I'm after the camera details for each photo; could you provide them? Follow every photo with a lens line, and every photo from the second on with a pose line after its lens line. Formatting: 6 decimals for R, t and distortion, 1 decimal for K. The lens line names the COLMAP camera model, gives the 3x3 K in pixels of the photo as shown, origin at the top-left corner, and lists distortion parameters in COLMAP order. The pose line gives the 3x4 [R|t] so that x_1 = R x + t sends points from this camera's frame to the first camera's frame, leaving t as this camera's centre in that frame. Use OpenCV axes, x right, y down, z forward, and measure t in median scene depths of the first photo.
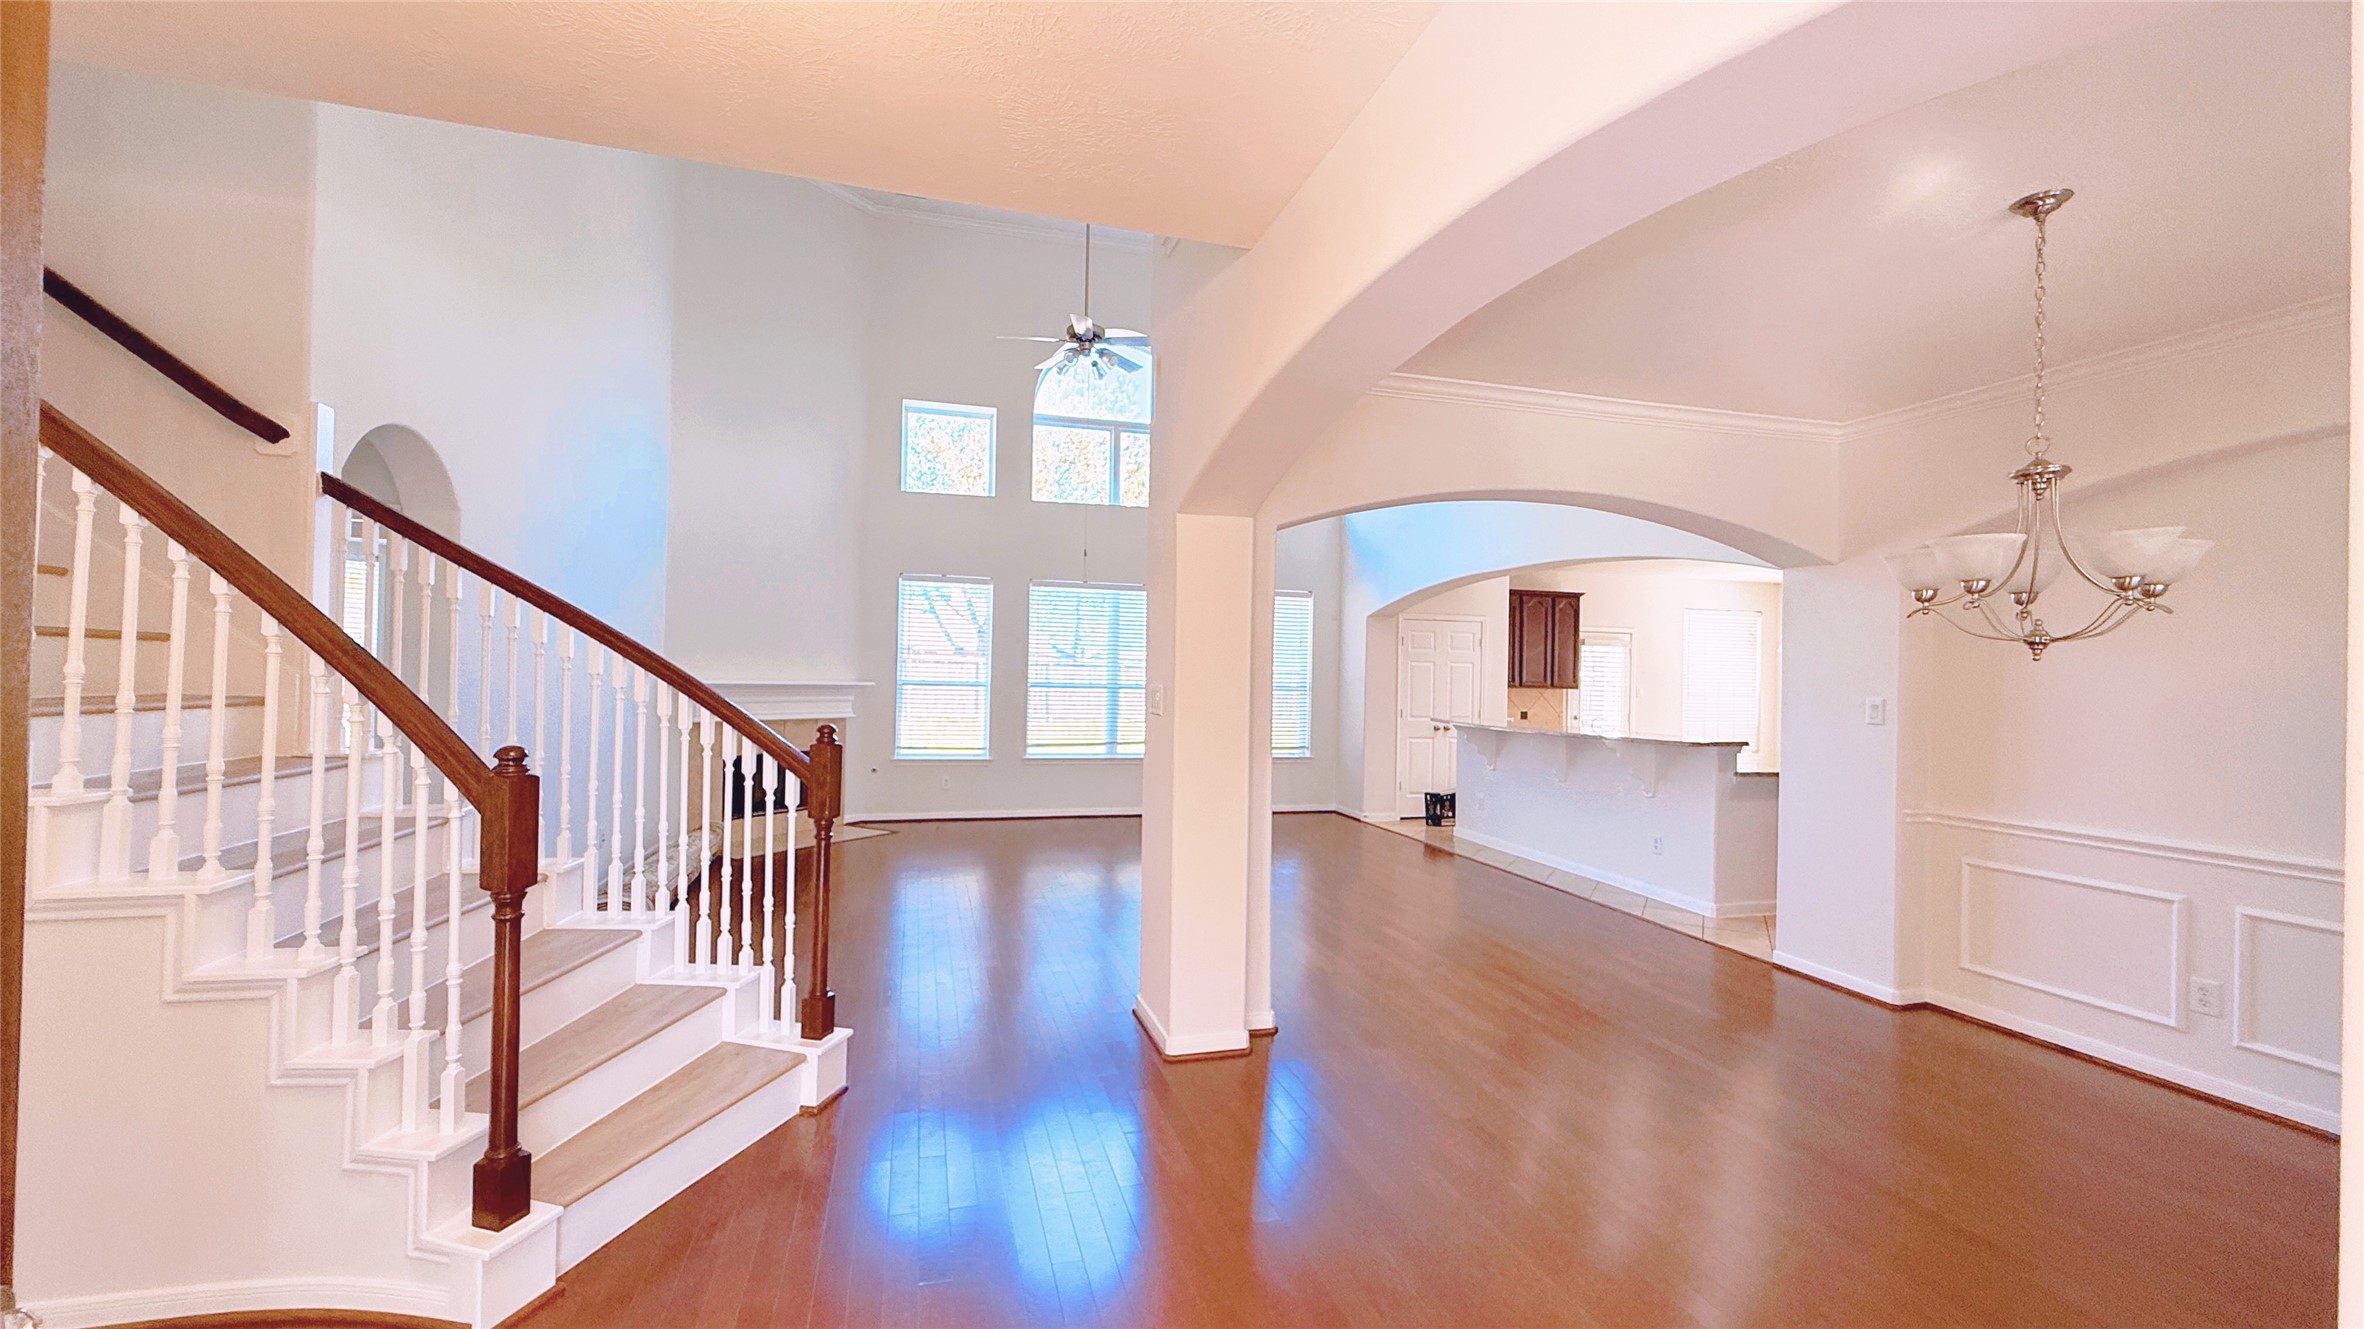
lens RADIAL K [[943.0, 0, 1185.5], [0, 943.0, 661.8], [0, 0, 1]] dist [-0.003997, -0.000273]
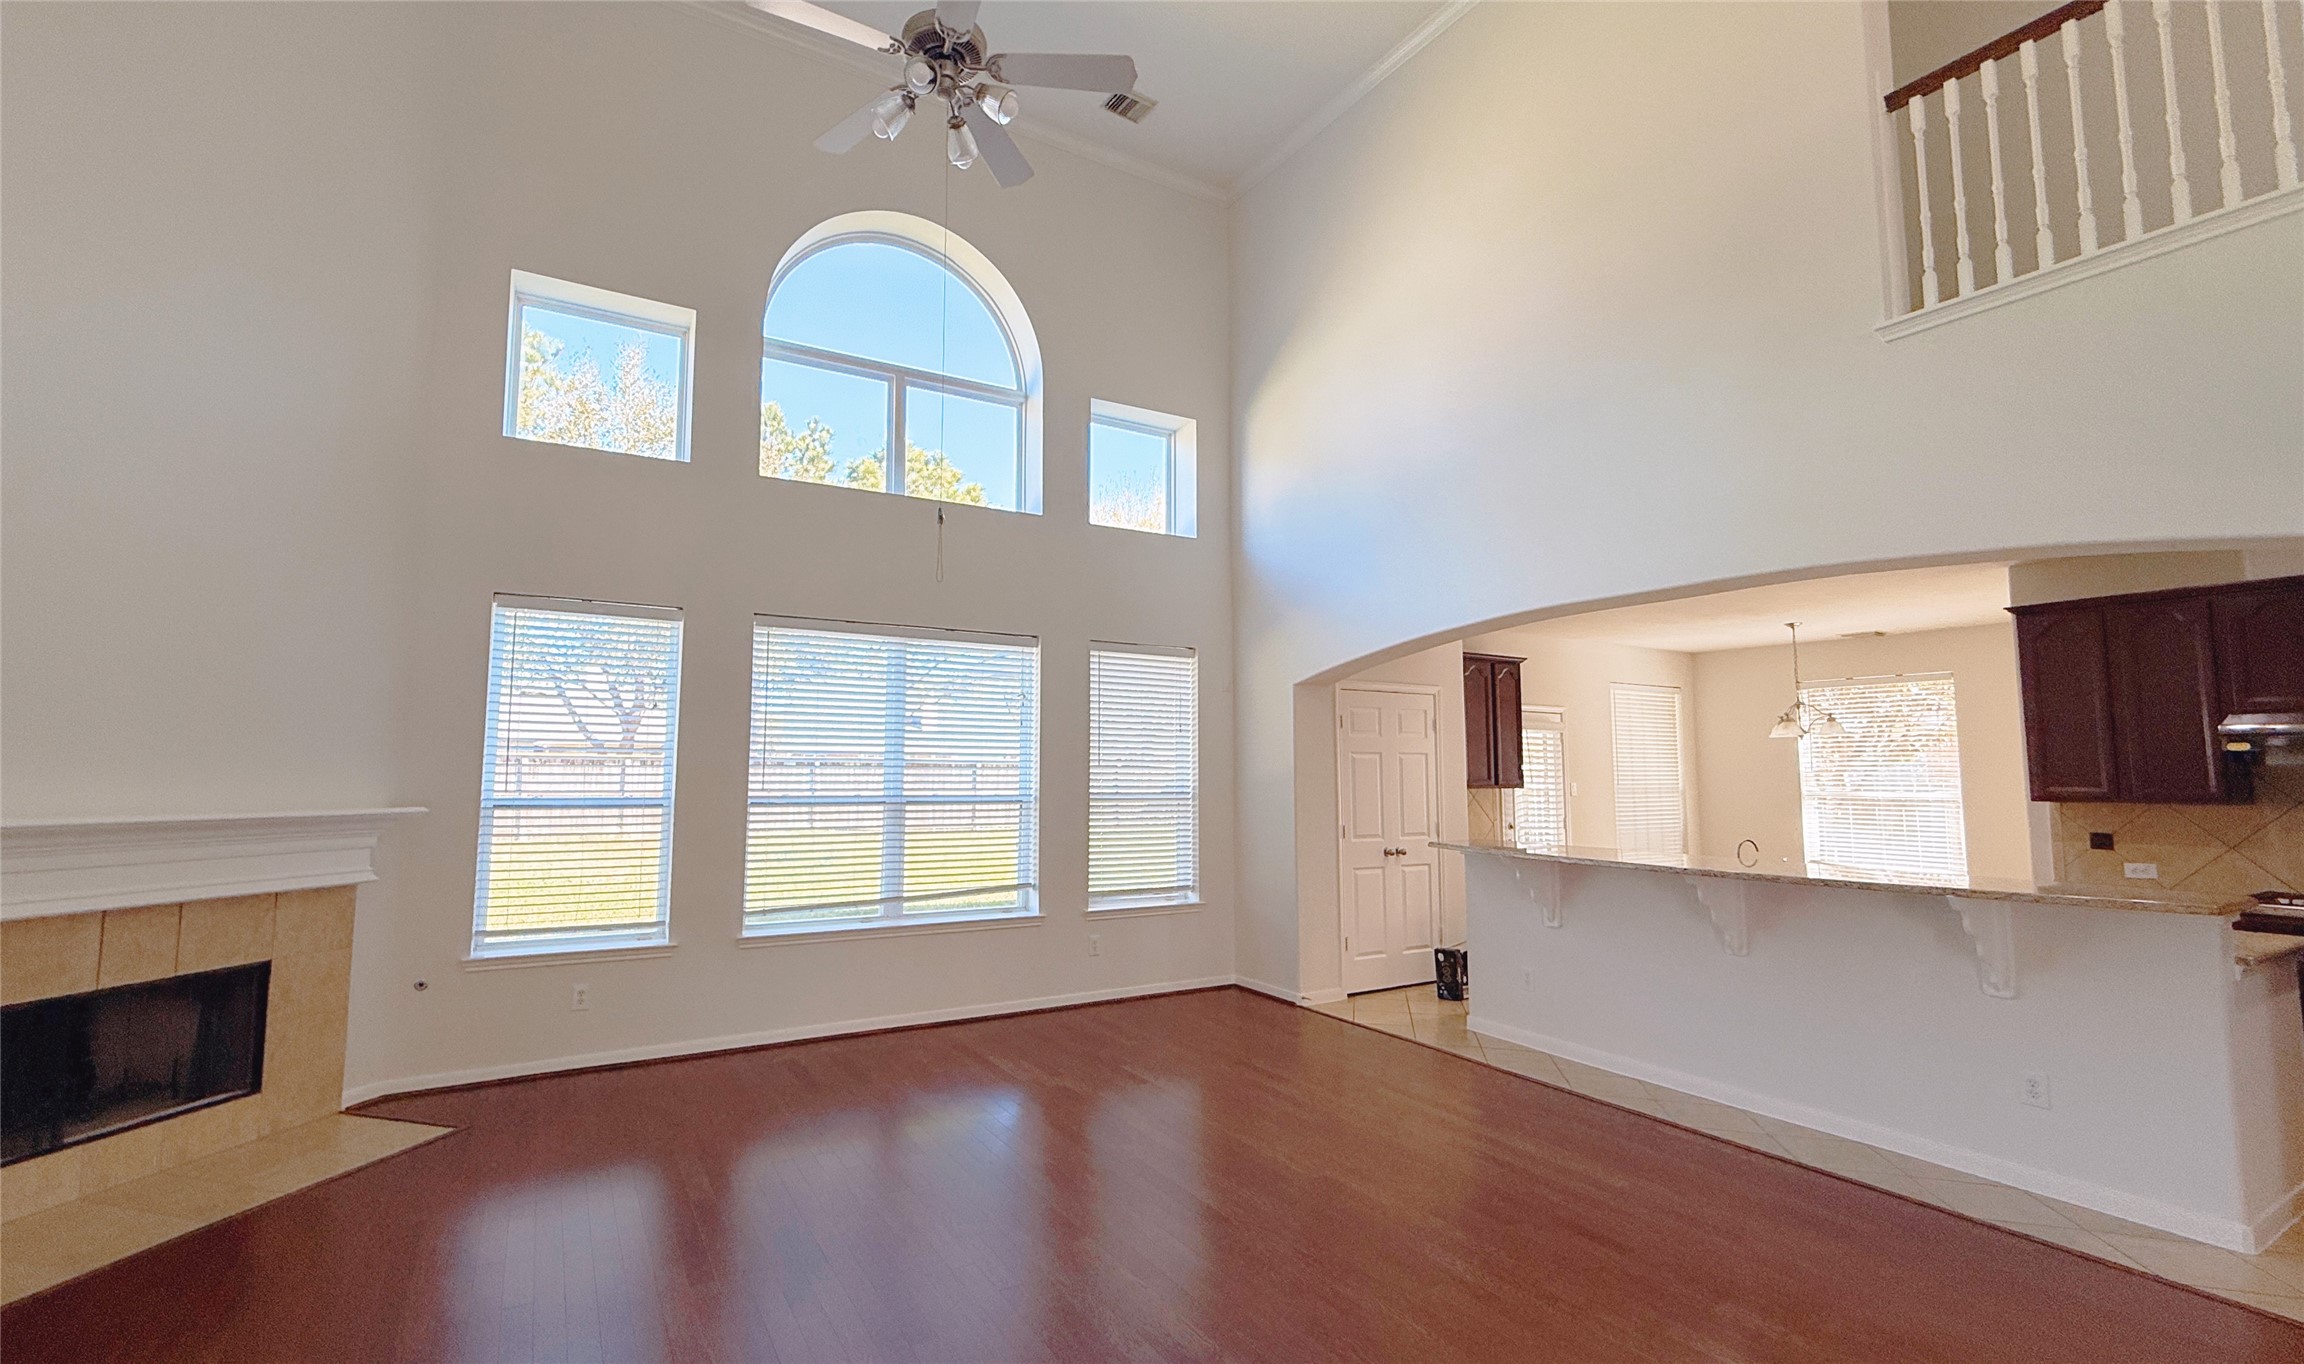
lens RADIAL K [[1033.7, 0, 1138.0], [0, 1033.7, 676.0], [0, 0, 1]] dist [-0.002930, 0.000151]
pose [[0.970166, 0.007805, 0.242317, -0.086337], [0.010810, 0.997095, -0.075398, -0.001103], [-0.242202, 0.075768, 0.967263, 0.330320]]
